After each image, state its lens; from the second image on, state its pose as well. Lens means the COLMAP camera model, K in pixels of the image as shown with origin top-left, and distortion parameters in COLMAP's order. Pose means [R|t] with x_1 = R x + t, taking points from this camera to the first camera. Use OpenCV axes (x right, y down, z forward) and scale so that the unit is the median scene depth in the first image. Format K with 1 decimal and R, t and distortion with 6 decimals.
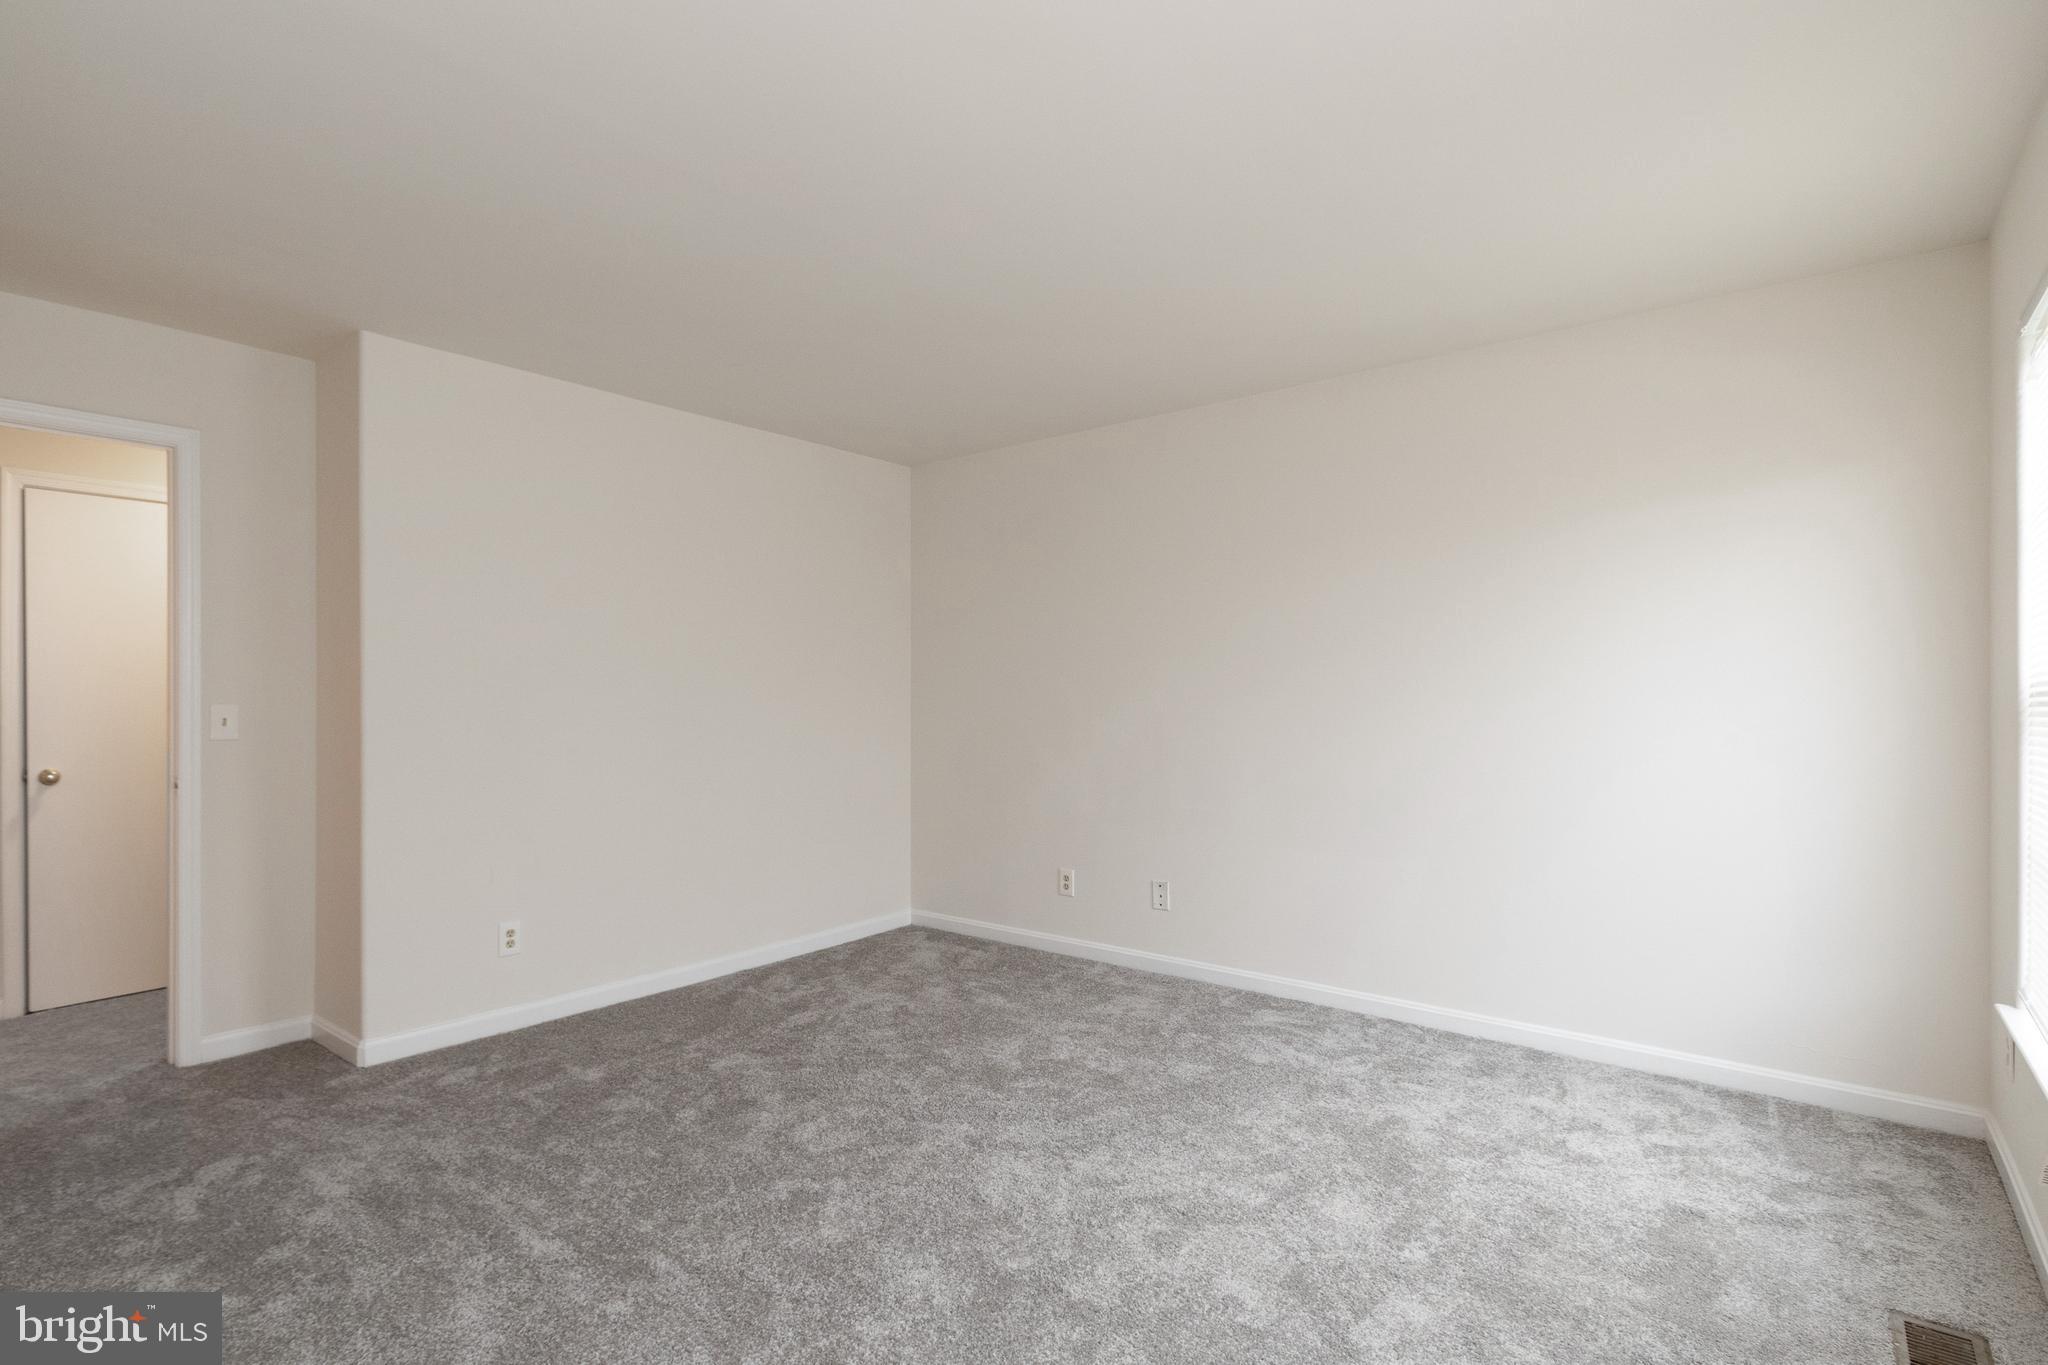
lens RADIAL K [[968.3, 0, 1012.3], [0, 968.3, 708.4], [0, 0, 1]] dist [0.001836, 0.000277]
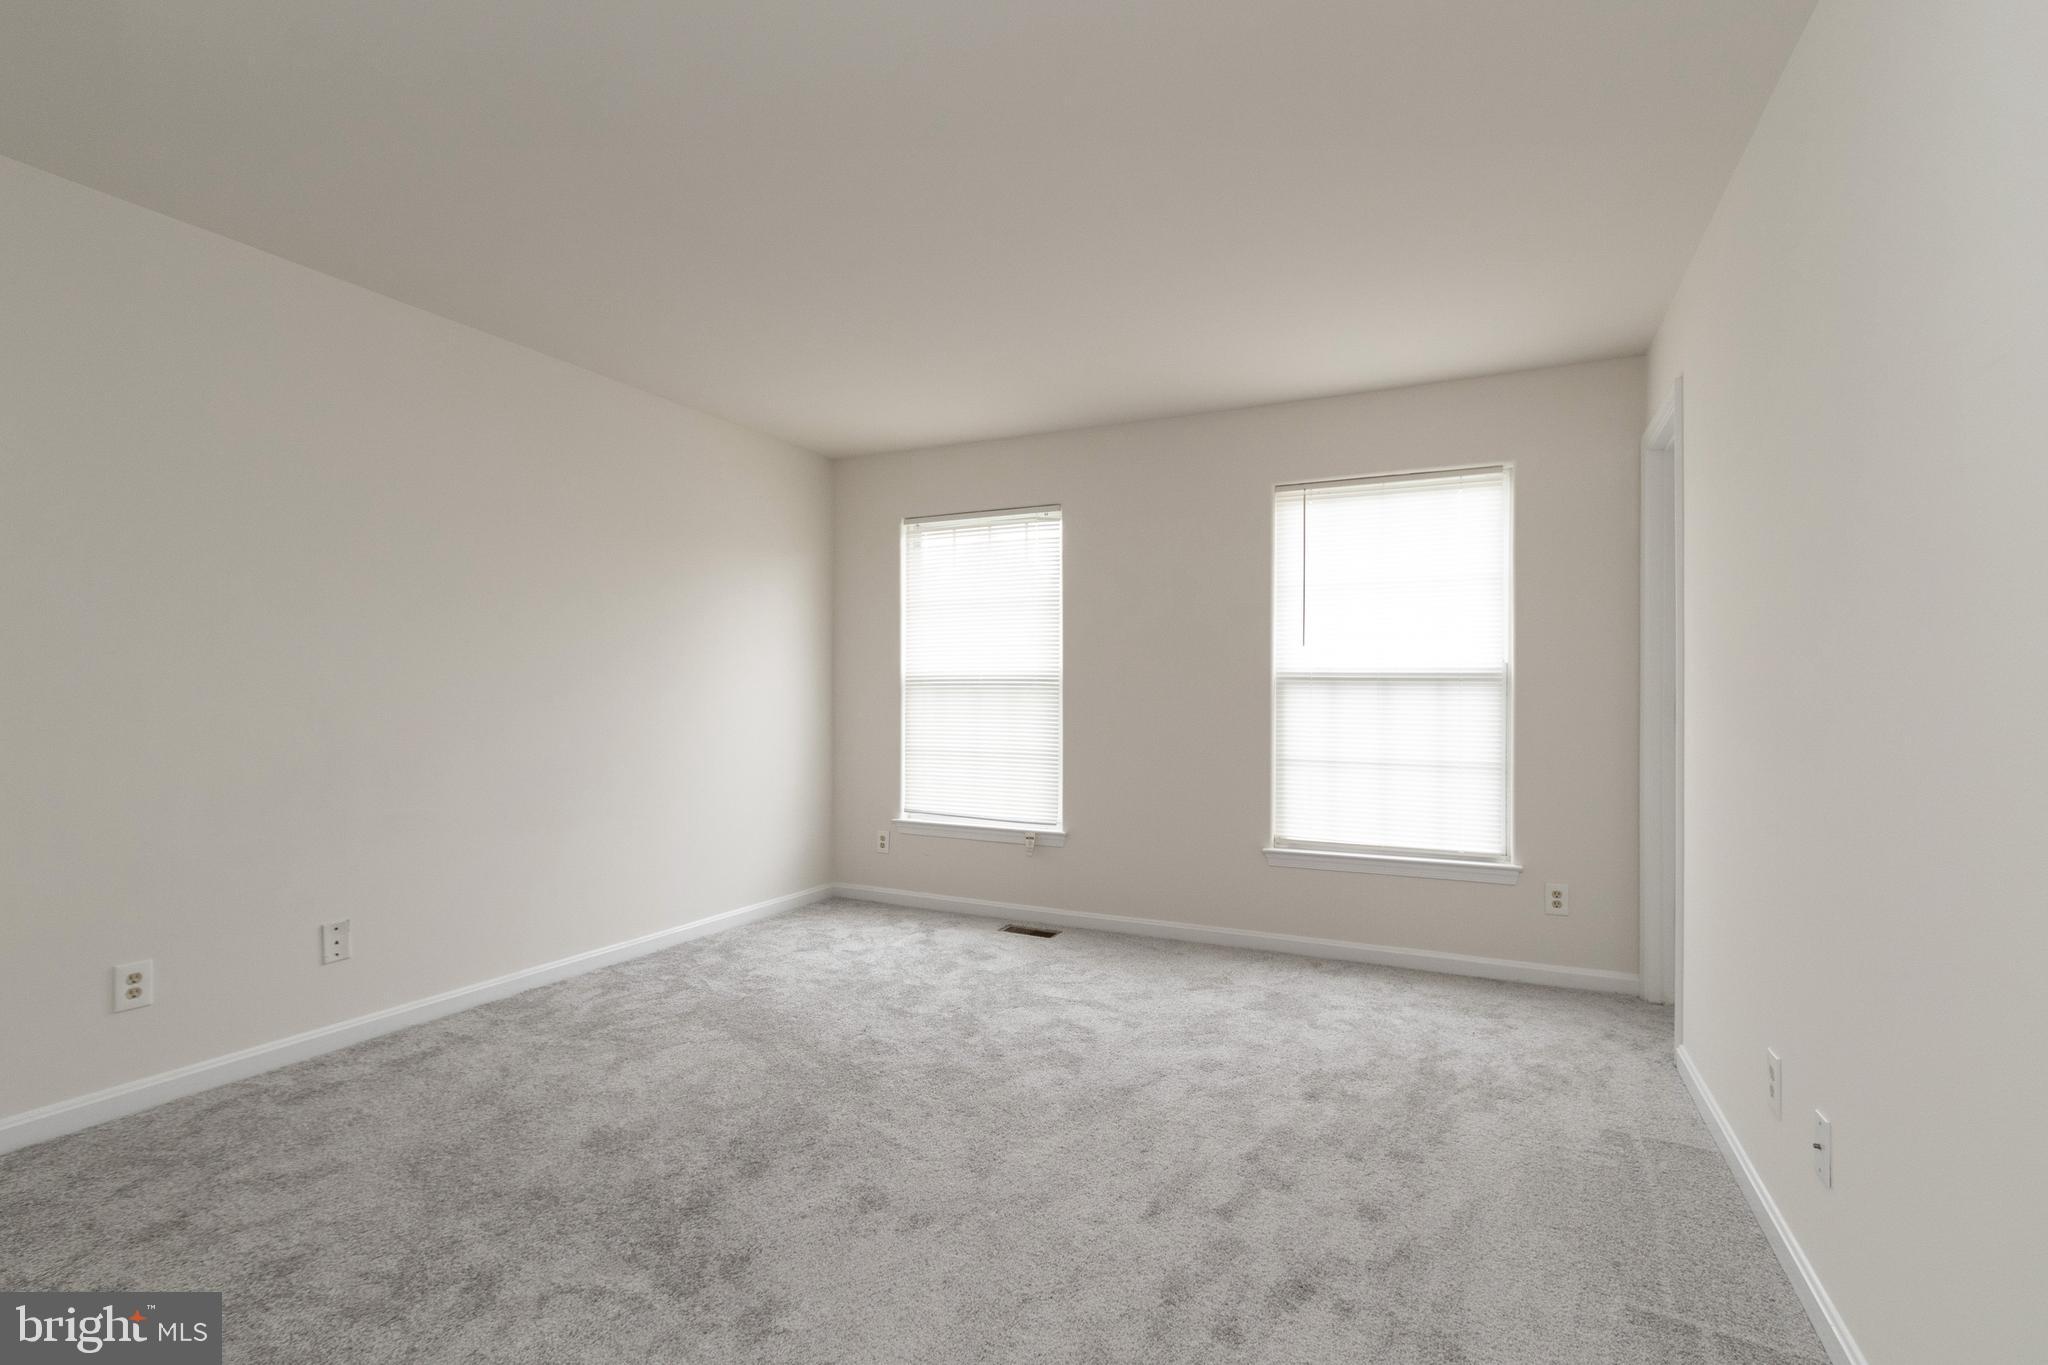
lens RADIAL K [[930.7, 0, 1015.9], [0, 930.7, 696.7], [0, 0, 1]] dist [0.000775, 0.000023]
pose [[-0.226948, 0.001124, 0.973906, -0.754979], [0.000221, 0.999999, -0.001103, 0.013972], [-0.973907, -0.000035, -0.226948, 0.787729]]
